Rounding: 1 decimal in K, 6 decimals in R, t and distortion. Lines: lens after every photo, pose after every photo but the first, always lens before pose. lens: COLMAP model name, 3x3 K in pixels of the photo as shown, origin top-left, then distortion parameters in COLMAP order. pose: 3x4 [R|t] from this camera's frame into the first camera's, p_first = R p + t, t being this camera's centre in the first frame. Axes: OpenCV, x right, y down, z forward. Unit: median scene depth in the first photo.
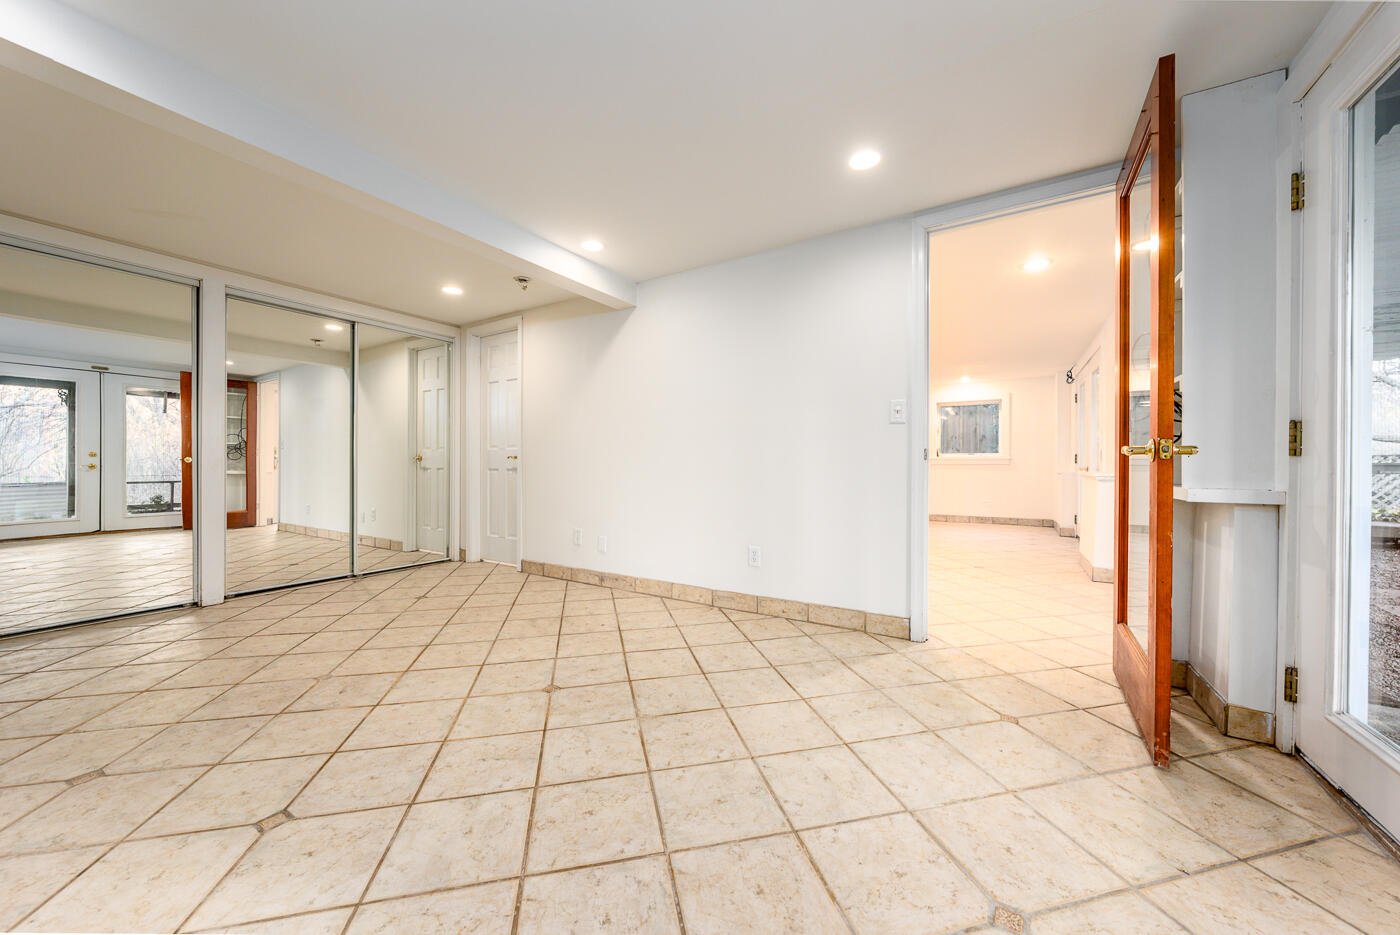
lens RADIAL K [[481.7, 0, 698.7], [0, 481.7, 468.2], [0, 0, 1]] dist [-0.001973, -0.000426]
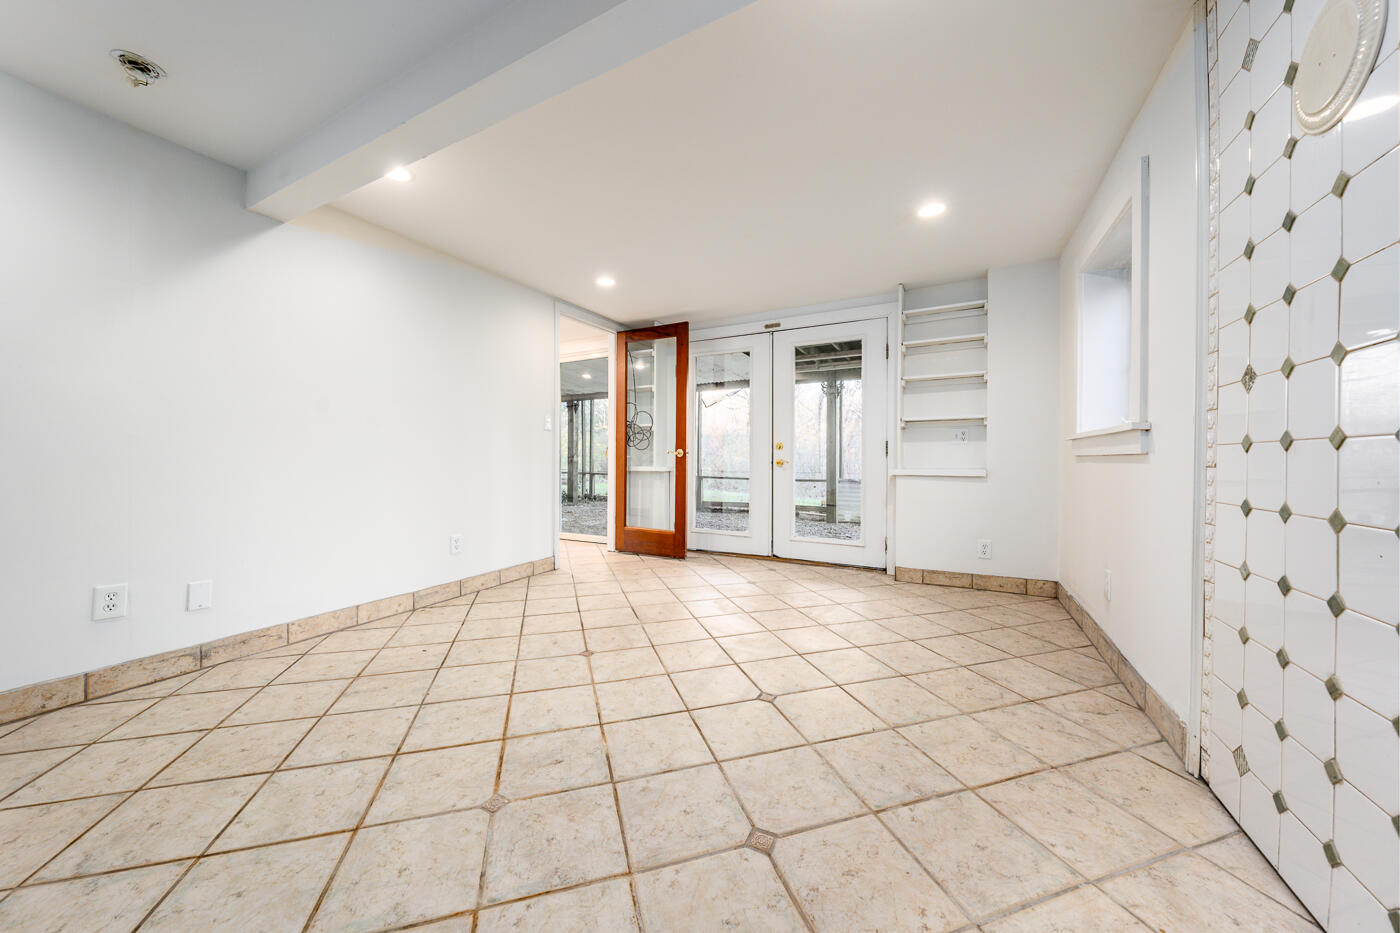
lens RADIAL K [[481.7, 0, 696.6], [0, 481.7, 462.7], [0, 0, 1]] dist [-0.001973, -0.000426]
pose [[-0.062591, -0.014845, 0.997929, -0.970556], [-0.007356, 0.999869, 0.014412, -0.016379], [-0.998012, -0.006438, -0.062692, 0.534738]]
